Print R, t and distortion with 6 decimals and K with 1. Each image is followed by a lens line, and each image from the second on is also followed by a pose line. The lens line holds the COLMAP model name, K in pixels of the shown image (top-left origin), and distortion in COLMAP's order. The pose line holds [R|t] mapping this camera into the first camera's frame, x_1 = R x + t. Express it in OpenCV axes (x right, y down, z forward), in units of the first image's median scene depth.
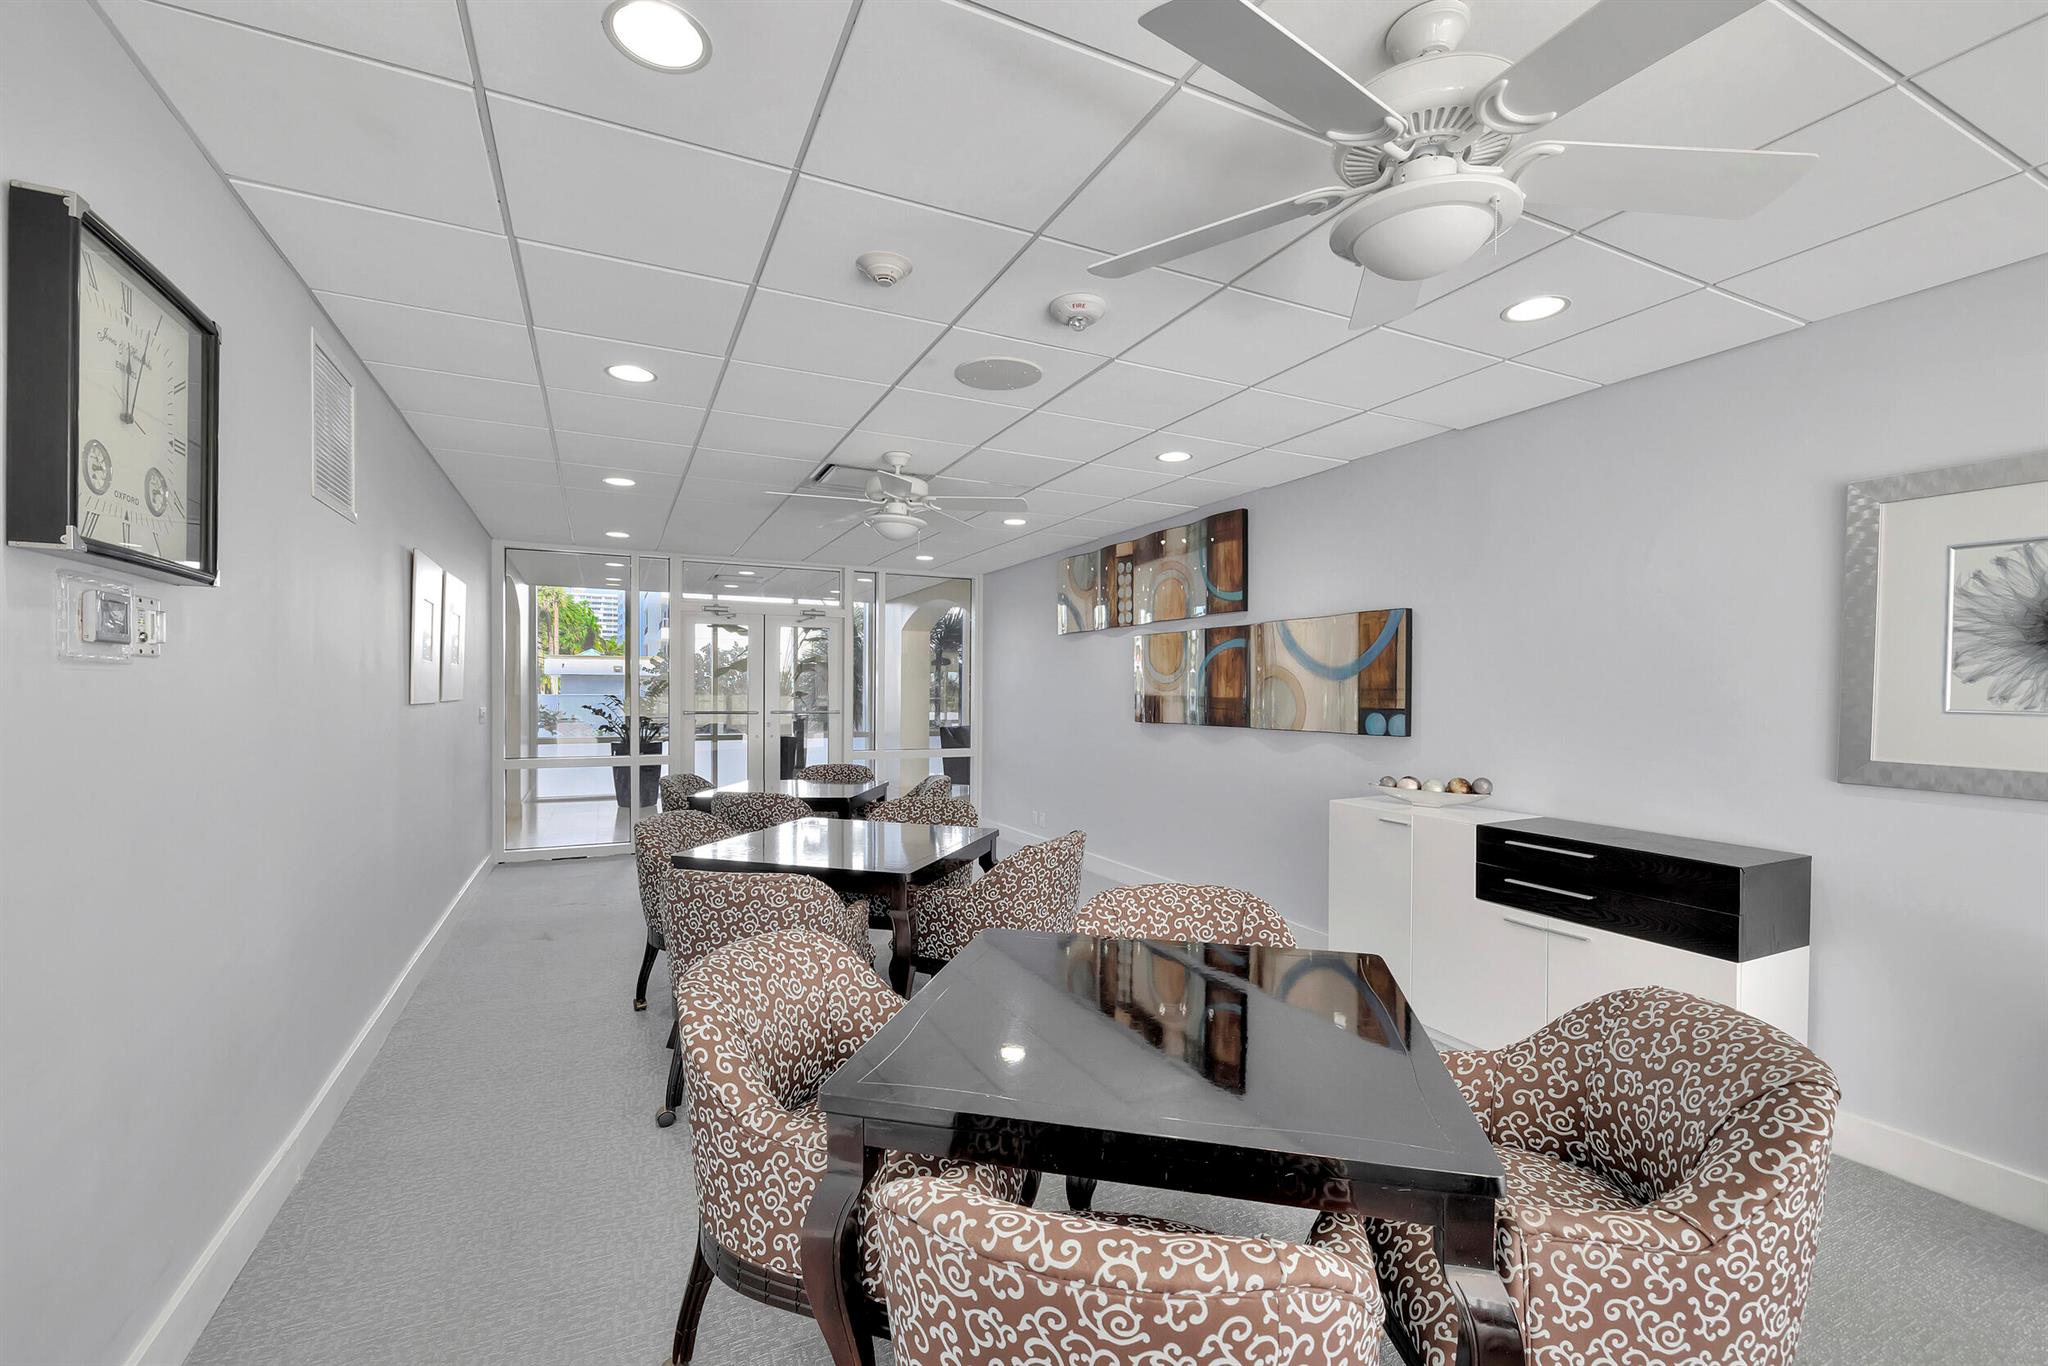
lens RADIAL K [[876.1, 0, 1020.3], [0, 876.1, 699.0], [0, 0, 1]] dist [-0.000350, 0.000497]
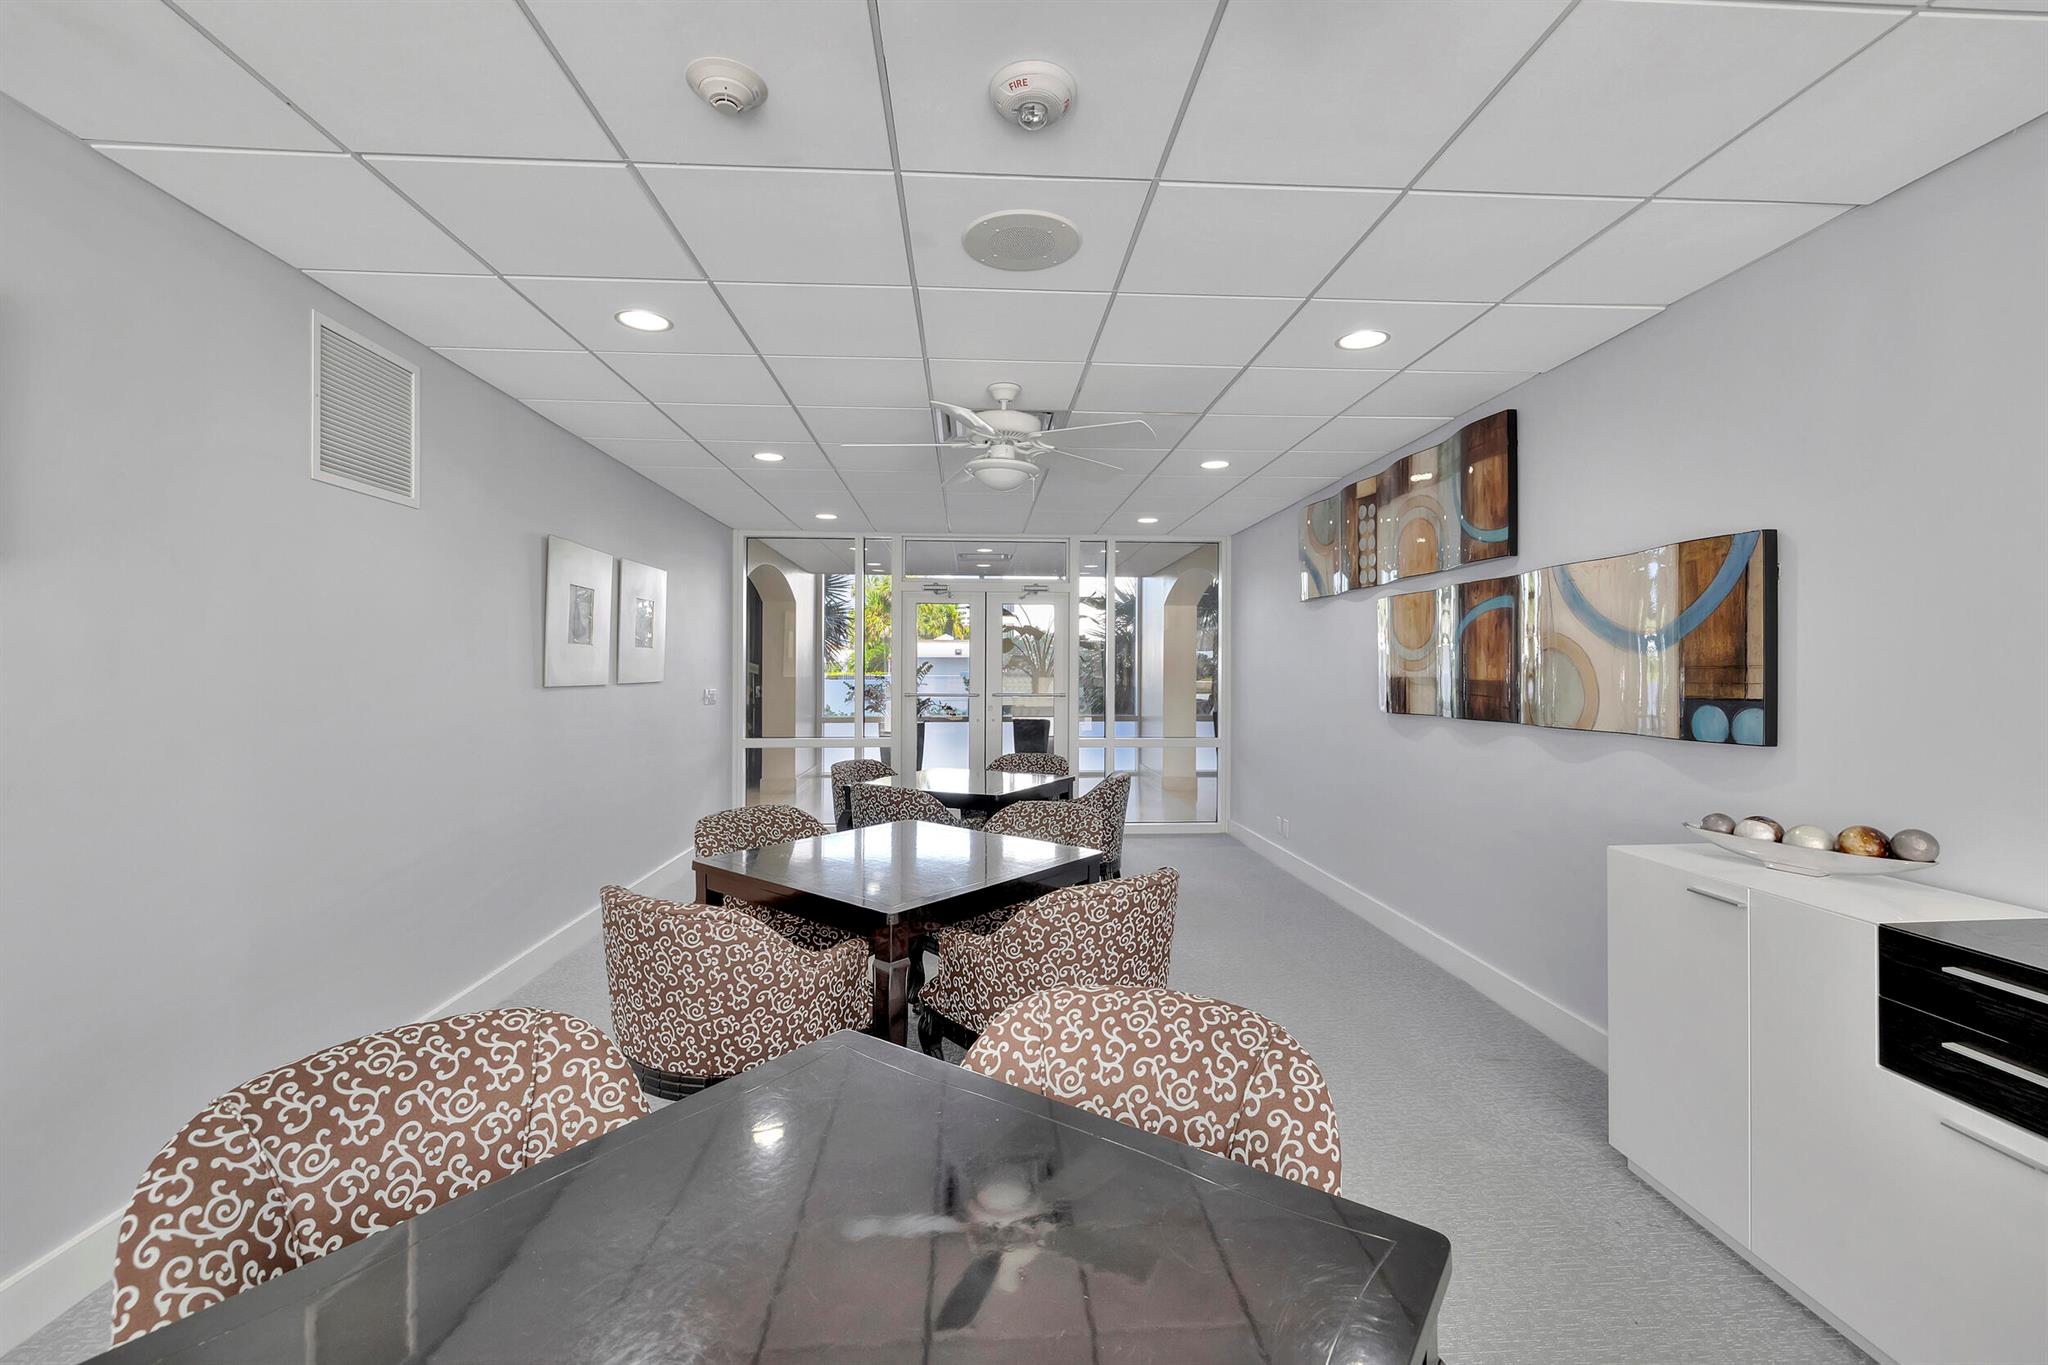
lens RADIAL K [[876.1, 0, 1024.1], [0, 876.1, 669.0], [0, 0, 1]] dist [-0.000350, 0.000497]
pose [[0.922576, -0.005846, -0.385770, 0.178801], [0.000871, 0.999914, -0.013071, -0.001764], [0.385813, 0.011723, 0.922502, 0.225223]]
